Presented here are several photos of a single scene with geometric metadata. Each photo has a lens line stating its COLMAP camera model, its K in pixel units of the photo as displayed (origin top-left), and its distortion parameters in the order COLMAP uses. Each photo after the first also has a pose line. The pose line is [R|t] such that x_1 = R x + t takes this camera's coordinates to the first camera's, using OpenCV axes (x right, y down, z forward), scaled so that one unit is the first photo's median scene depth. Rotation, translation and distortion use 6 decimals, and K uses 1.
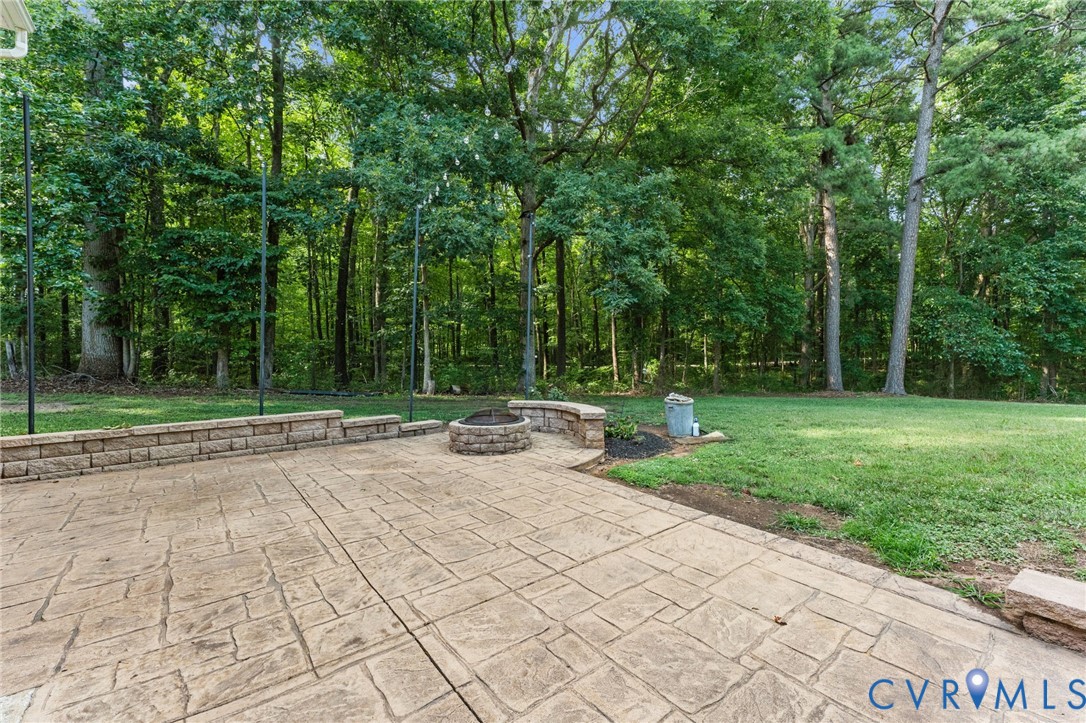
lens RADIAL K [[447.2, 0, 547.5], [0, 447.2, 353.8], [0, 0, 1]] dist [0.000869, 0.000056]
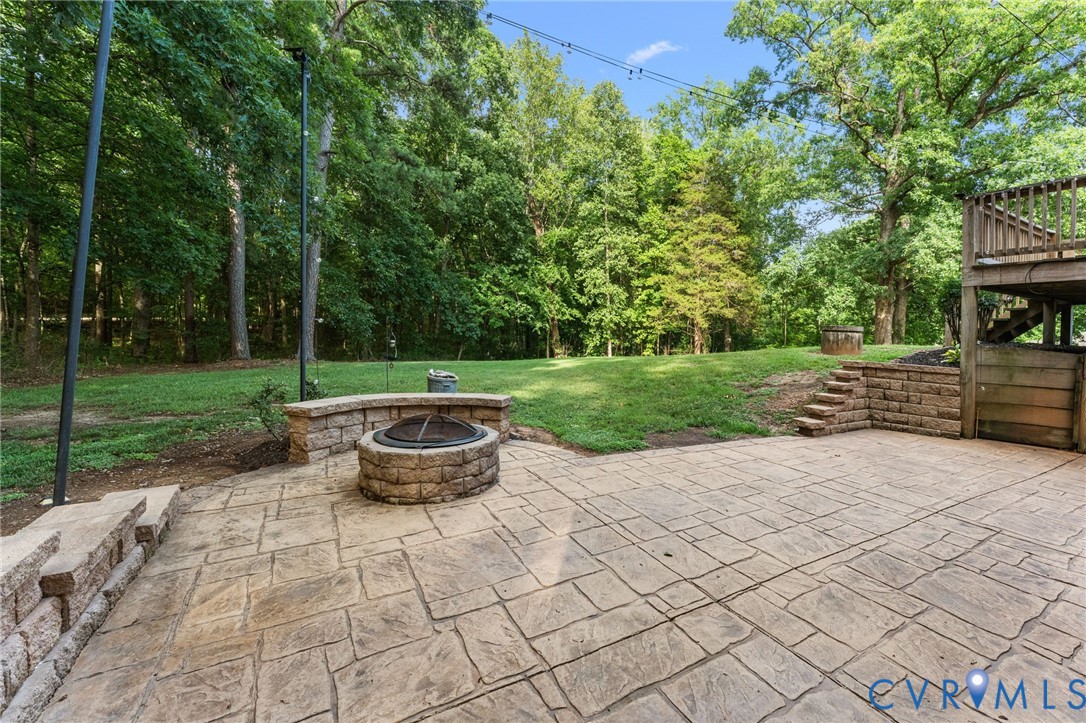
lens RADIAL K [[447.2, 0, 545.6], [0, 447.2, 360.6], [0, 0, 1]] dist [0.000869, 0.000056]
pose [[0.162276, -0.063996, 0.984668, -1.486102], [-0.038552, 0.996722, 0.071133, -0.049422], [-0.985992, -0.049504, 0.159276, 1.468197]]
